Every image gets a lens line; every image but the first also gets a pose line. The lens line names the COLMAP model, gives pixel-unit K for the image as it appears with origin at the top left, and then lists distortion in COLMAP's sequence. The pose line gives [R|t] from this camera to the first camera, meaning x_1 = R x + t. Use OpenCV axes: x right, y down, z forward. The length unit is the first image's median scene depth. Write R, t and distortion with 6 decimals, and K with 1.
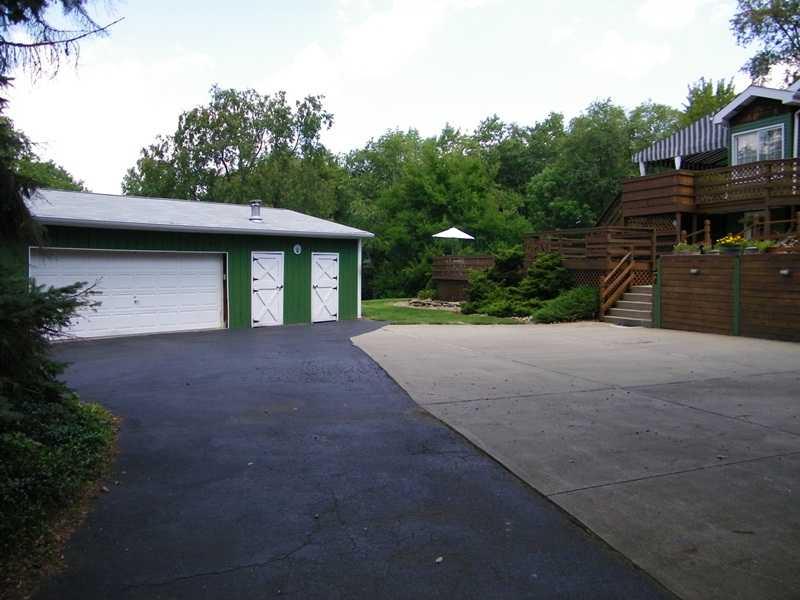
lens RADIAL K [[656.9, 0, 400.0], [0, 656.9, 300.0], [0, 0, 1]] dist [-0.155318, 0.000184]
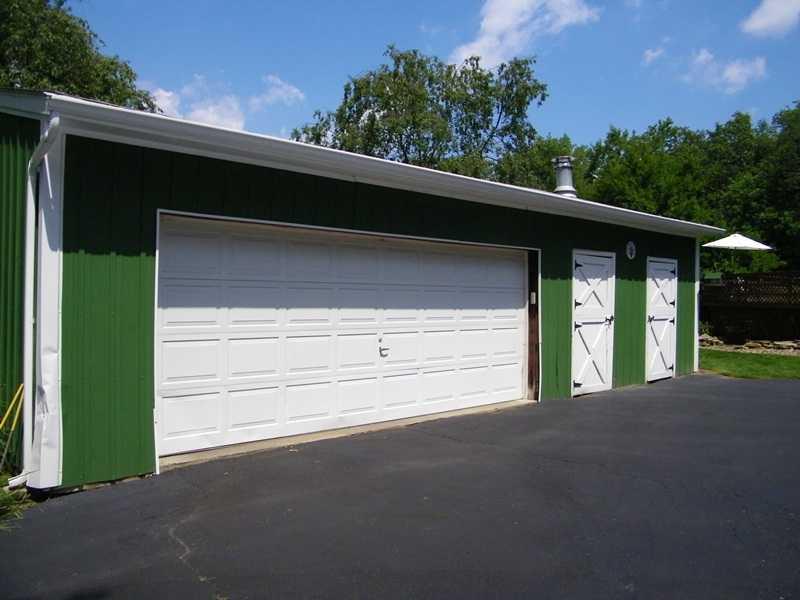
lens RADIAL K [[656.9, 0, 400.0], [0, 656.9, 300.0], [0, 0, 1]] dist [-0.155318, 0.000184]
pose [[0.987490, 0.009580, -0.157391, -0.164079], [-0.015644, 0.999180, -0.037334, -0.007766], [0.156904, 0.039329, 0.986830, 0.271953]]
